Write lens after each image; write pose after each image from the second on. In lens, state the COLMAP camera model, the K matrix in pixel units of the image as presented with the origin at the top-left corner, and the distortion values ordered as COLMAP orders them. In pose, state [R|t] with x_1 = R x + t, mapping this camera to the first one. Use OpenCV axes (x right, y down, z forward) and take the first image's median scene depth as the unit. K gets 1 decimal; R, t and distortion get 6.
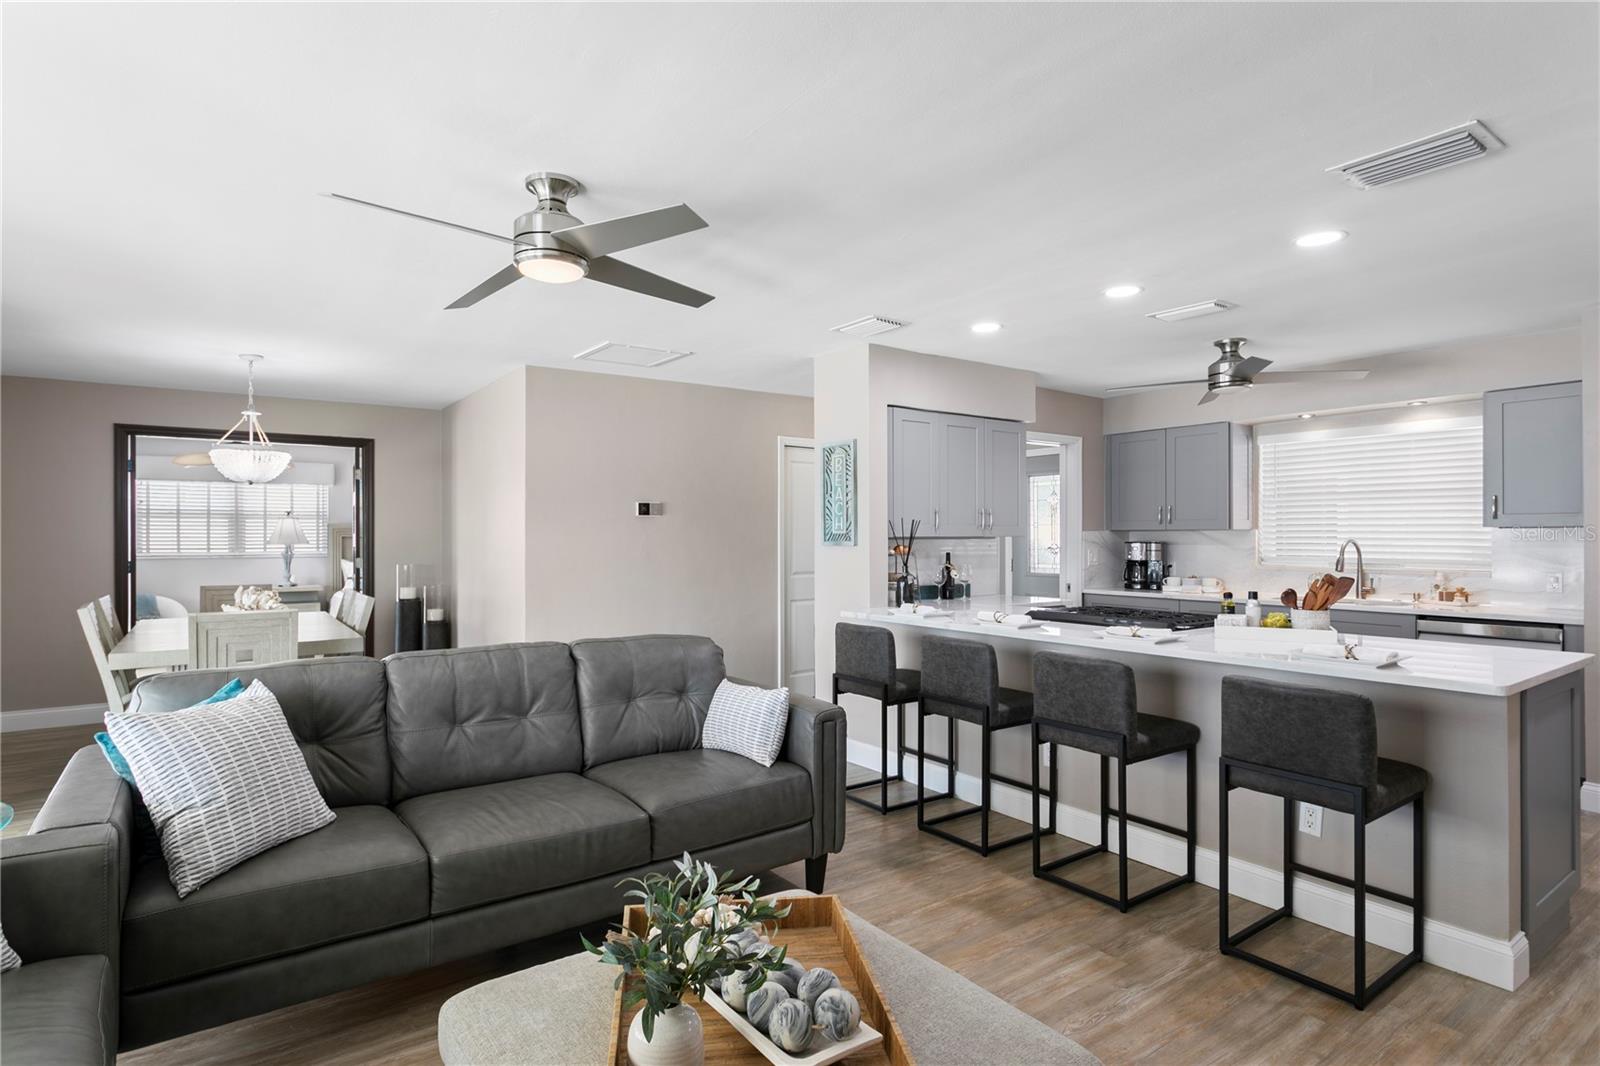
lens RADIAL K [[818.1, 0, 782.8], [0, 818.1, 532.3], [0, 0, 1]] dist [0.002461, 0.002769]
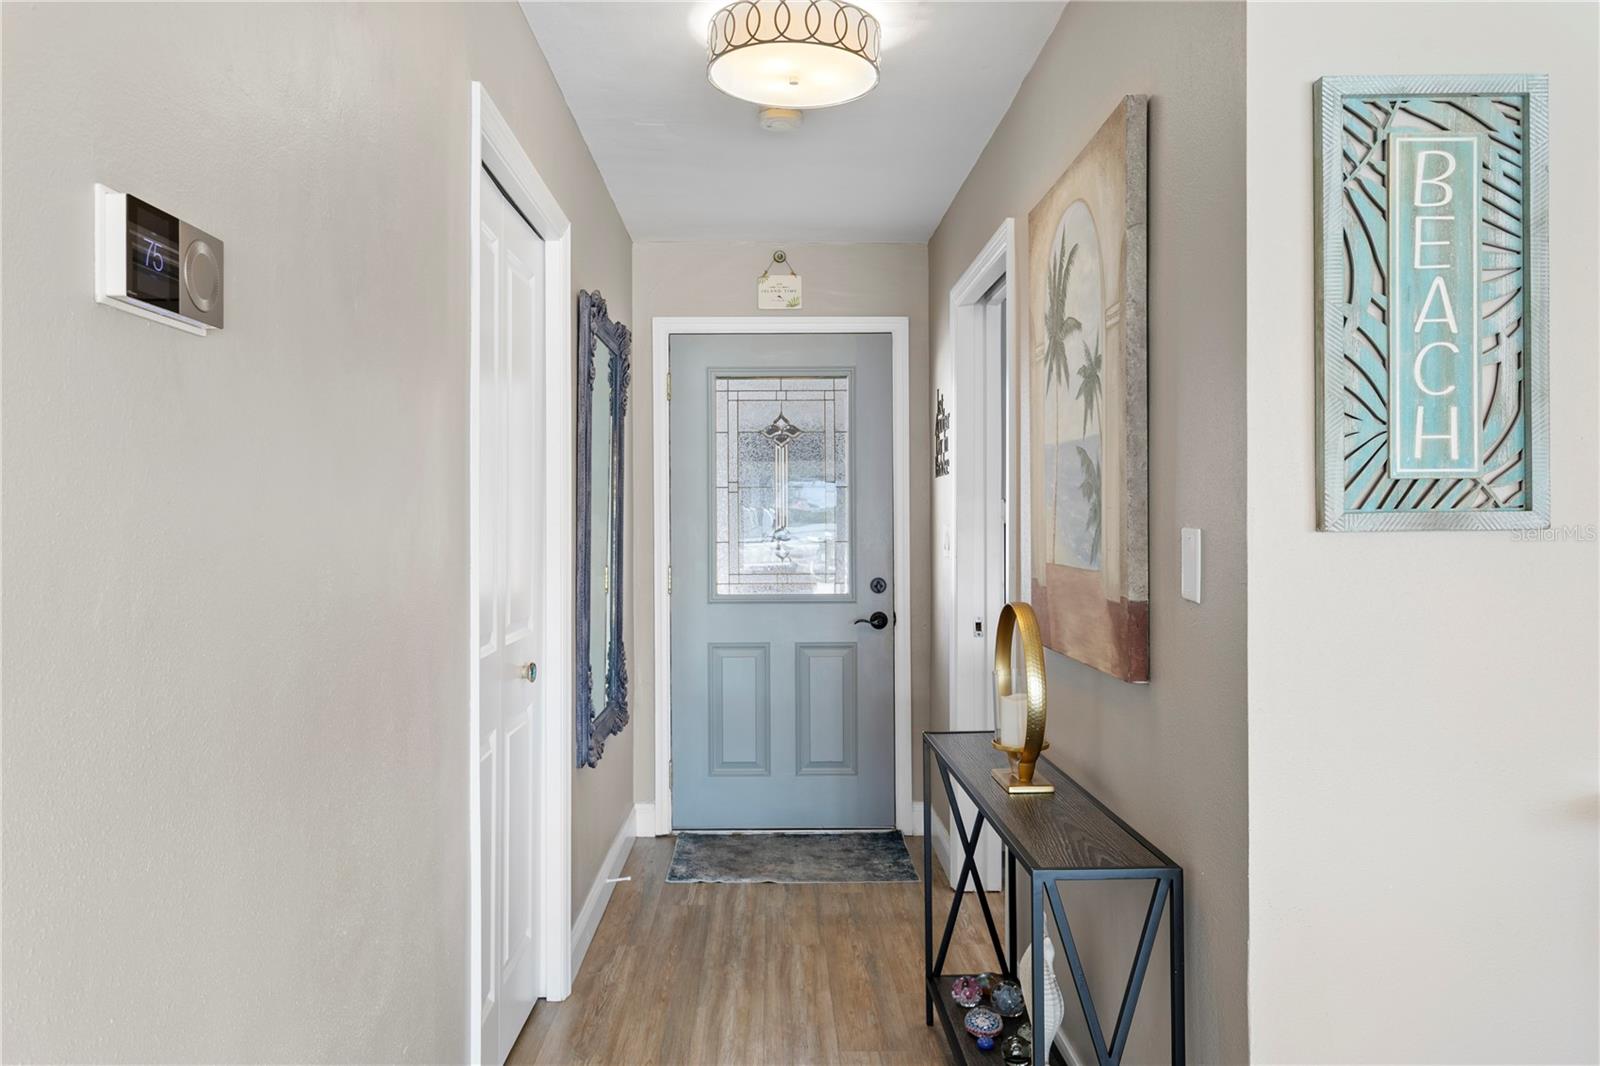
lens RADIAL K [[1170.4, 0, 800.0], [0, 1170.4, 533.0], [0, 0, 1]] dist [0.000718, 0.000268]
pose [[0.566438, -0.009600, 0.824048, -0.314082], [0.001251, 0.999941, 0.010789, 0.013777], [-0.824103, -0.005080, 0.566417, 0.994042]]
